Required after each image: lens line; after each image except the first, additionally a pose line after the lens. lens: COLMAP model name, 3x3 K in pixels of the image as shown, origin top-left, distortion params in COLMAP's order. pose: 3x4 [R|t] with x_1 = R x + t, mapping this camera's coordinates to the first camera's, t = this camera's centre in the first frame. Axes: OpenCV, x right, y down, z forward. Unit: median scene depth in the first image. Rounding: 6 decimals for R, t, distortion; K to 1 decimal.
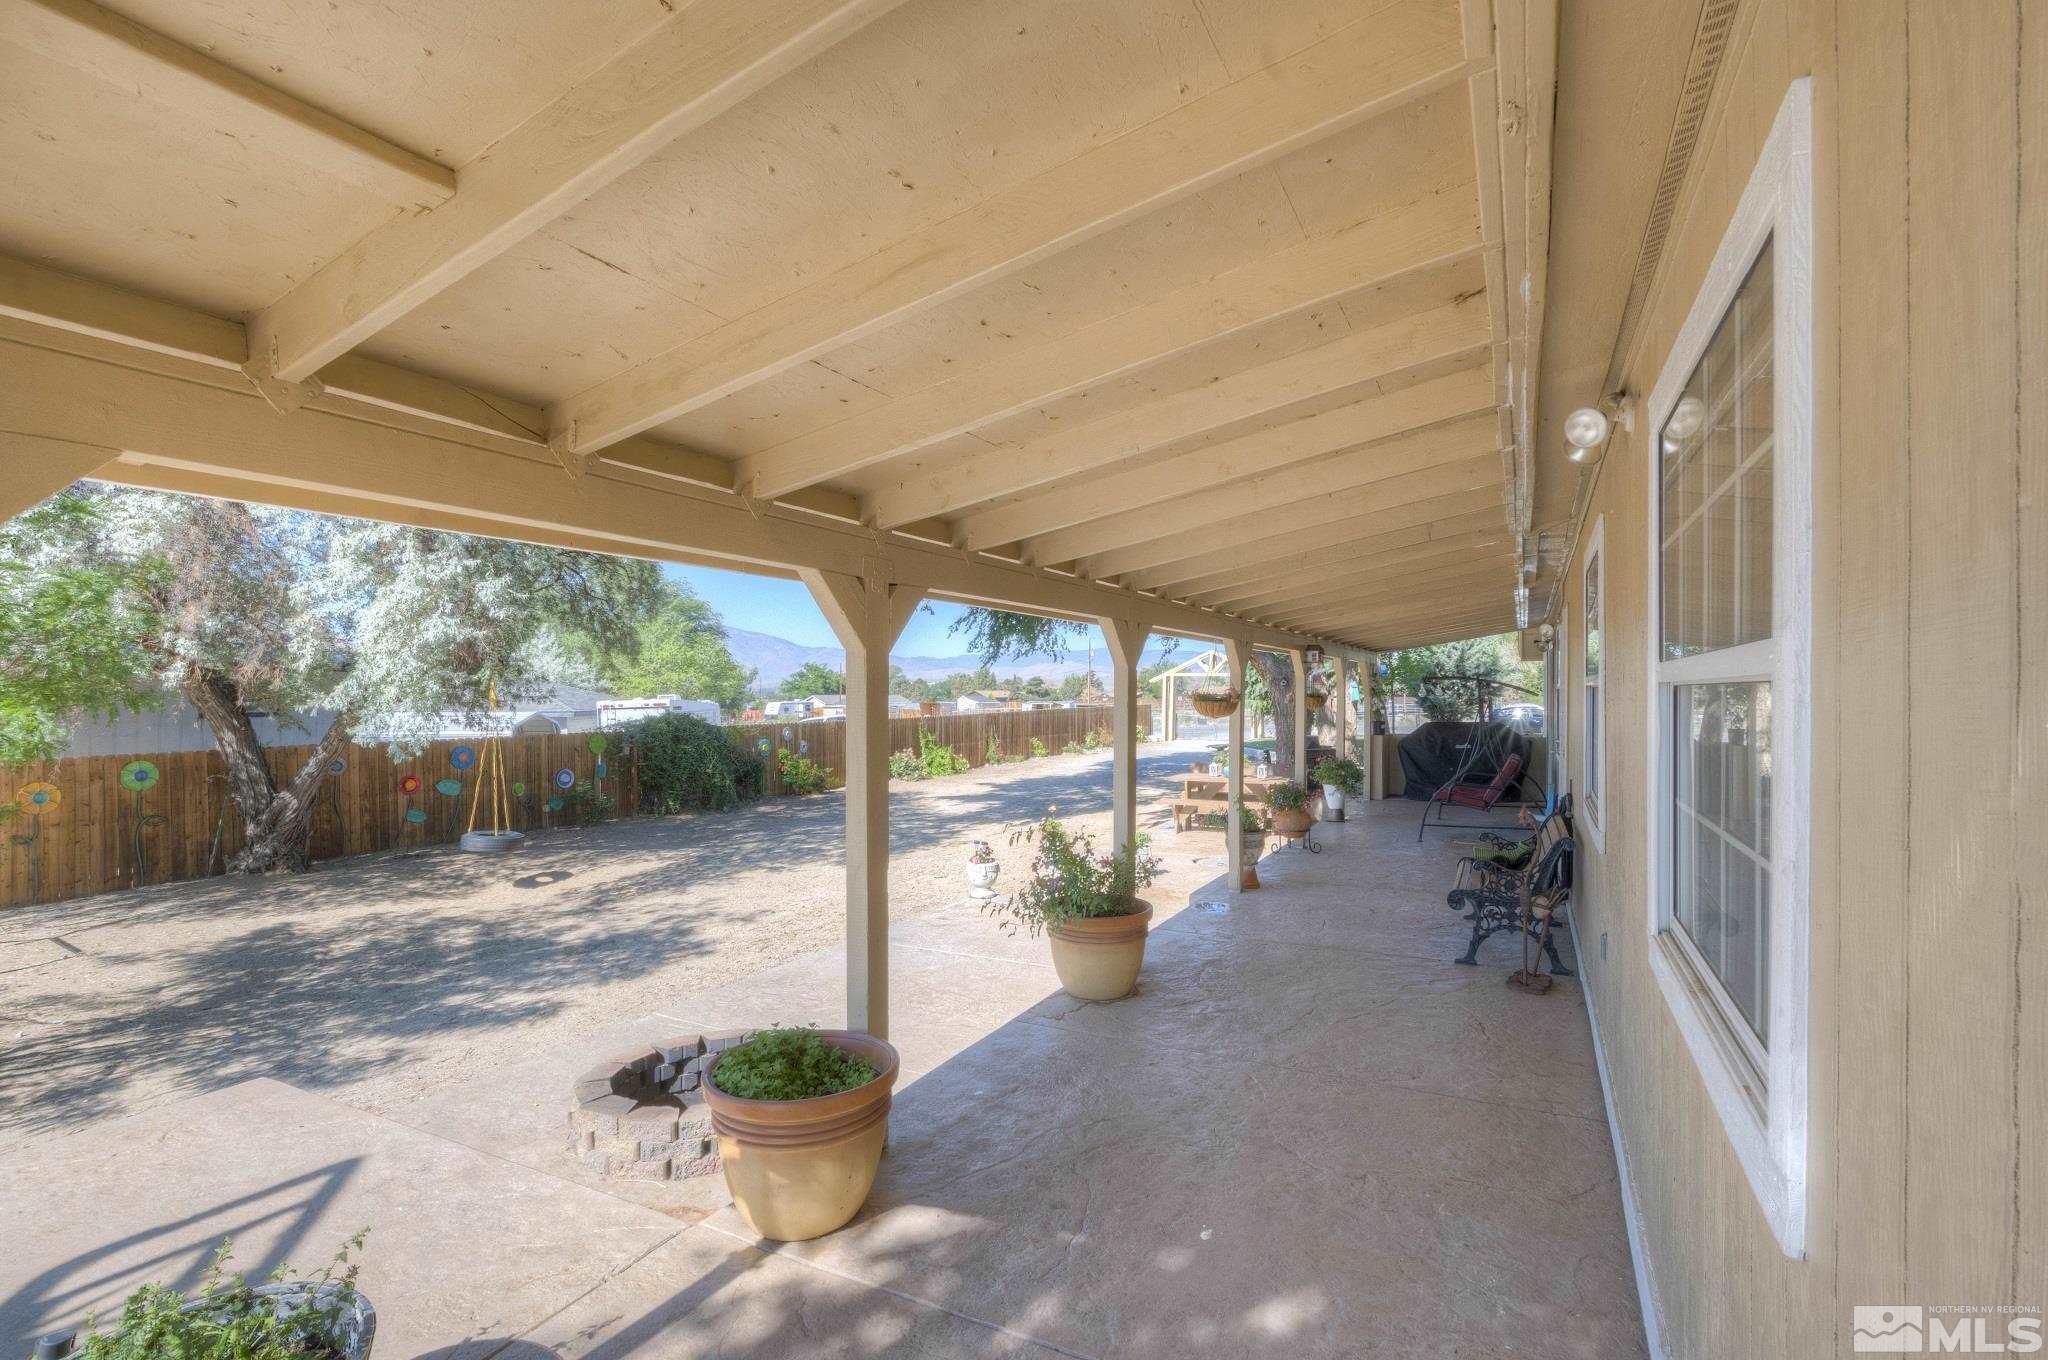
lens RADIAL K [[916.6, 0, 1022.9], [0, 916.6, 684.7], [0, 0, 1]] dist [0.000203, 0.000081]
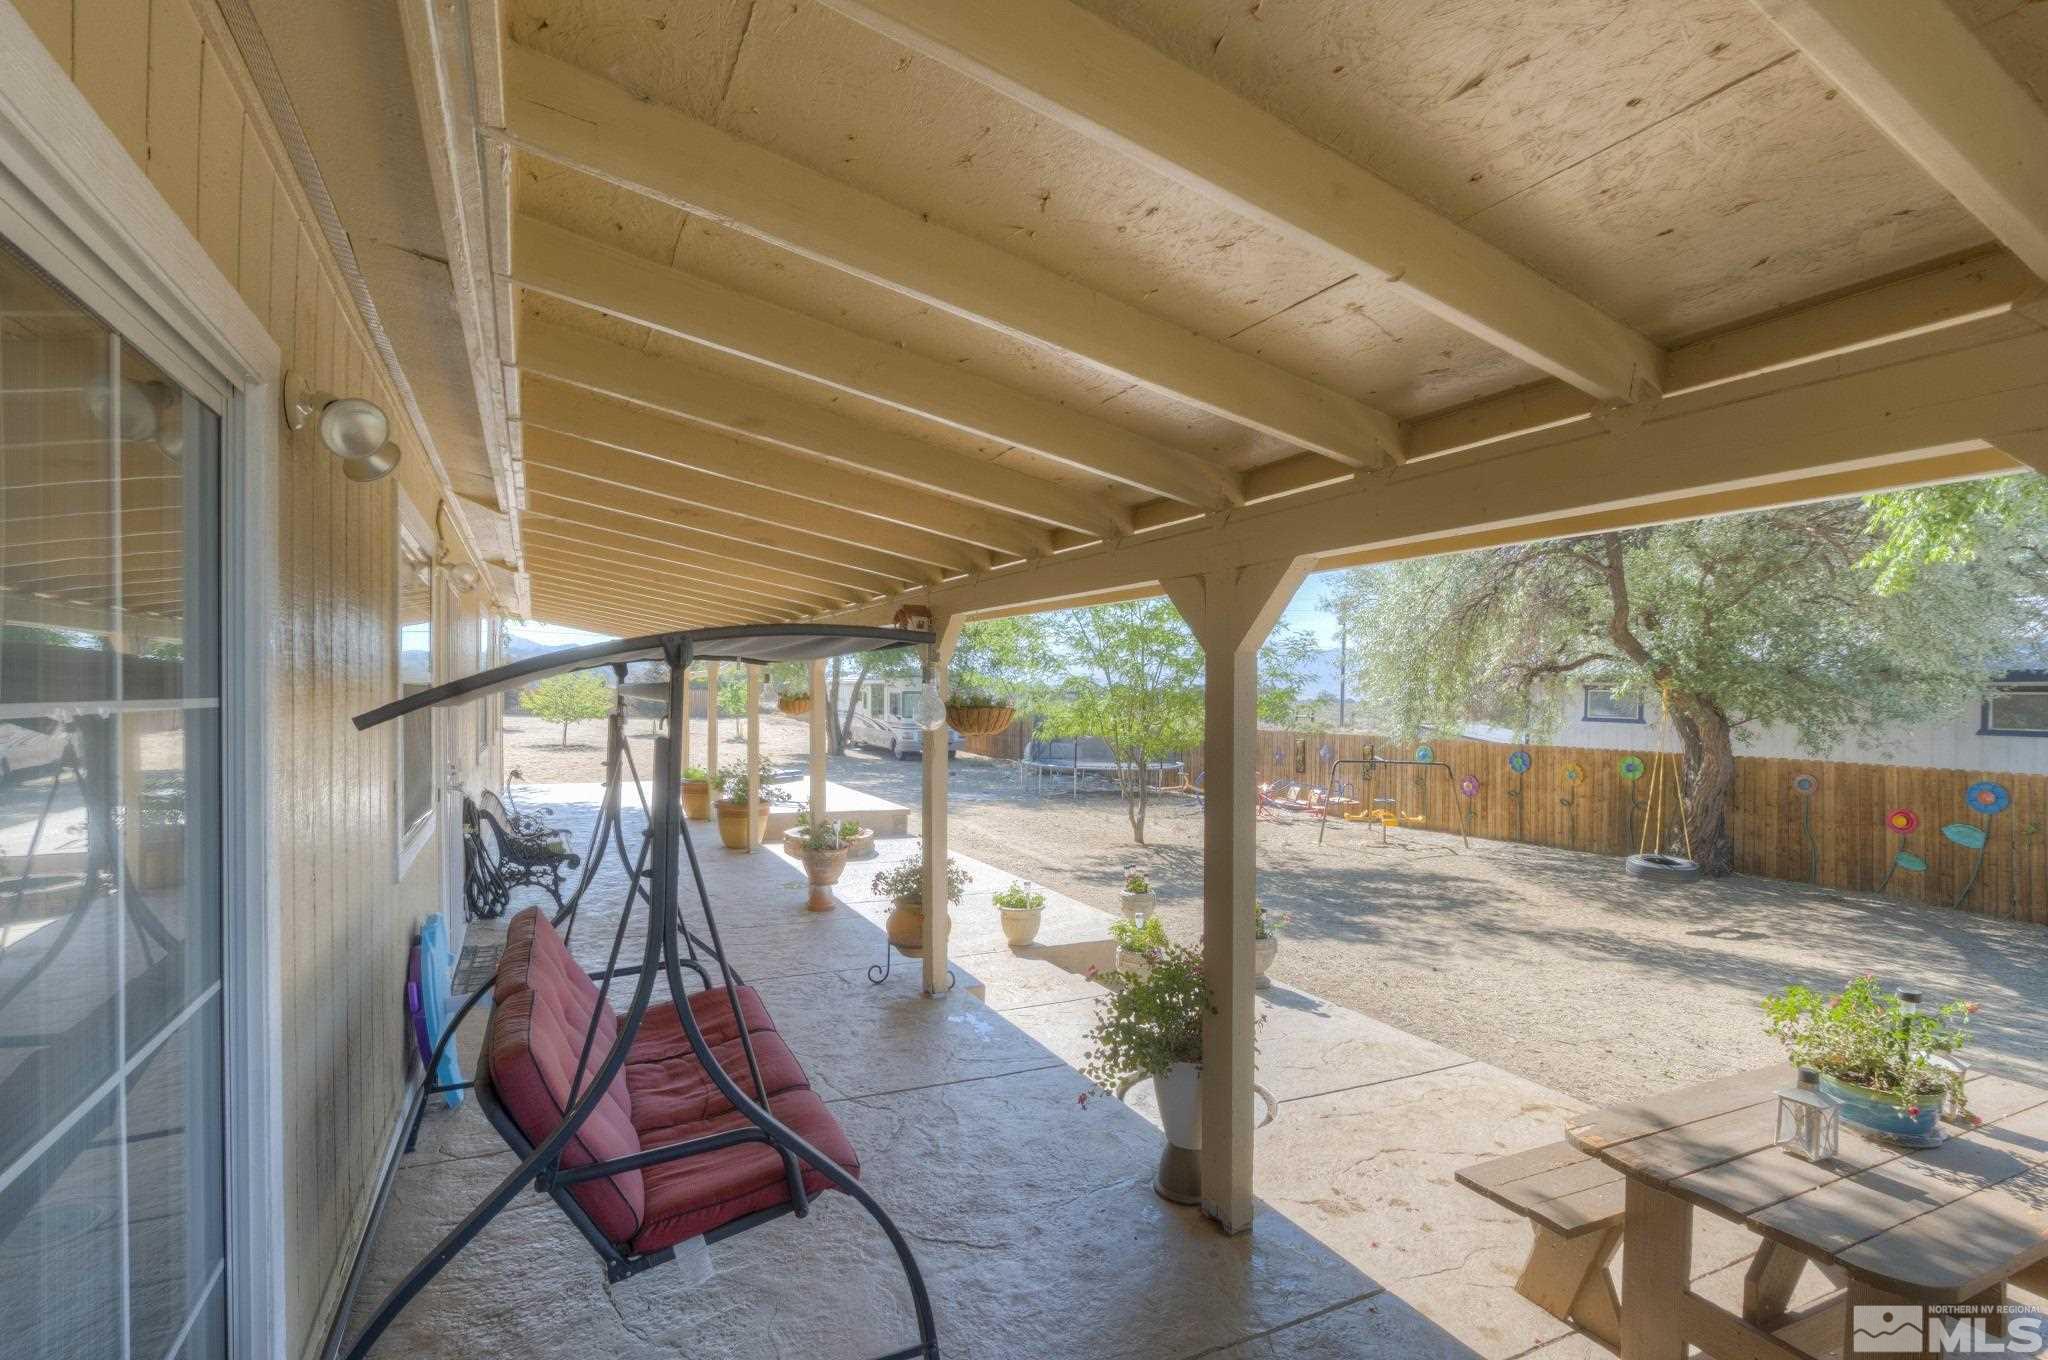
lens RADIAL K [[916.6, 0, 1022.5], [0, 916.6, 690.2], [0, 0, 1]] dist [0.000203, 0.000081]
pose [[-0.549390, -0.004773, -0.835553, 0.536365], [-0.006043, 0.999980, -0.001739, 0.000889], [0.835544, 0.004094, -0.549408, 0.998512]]
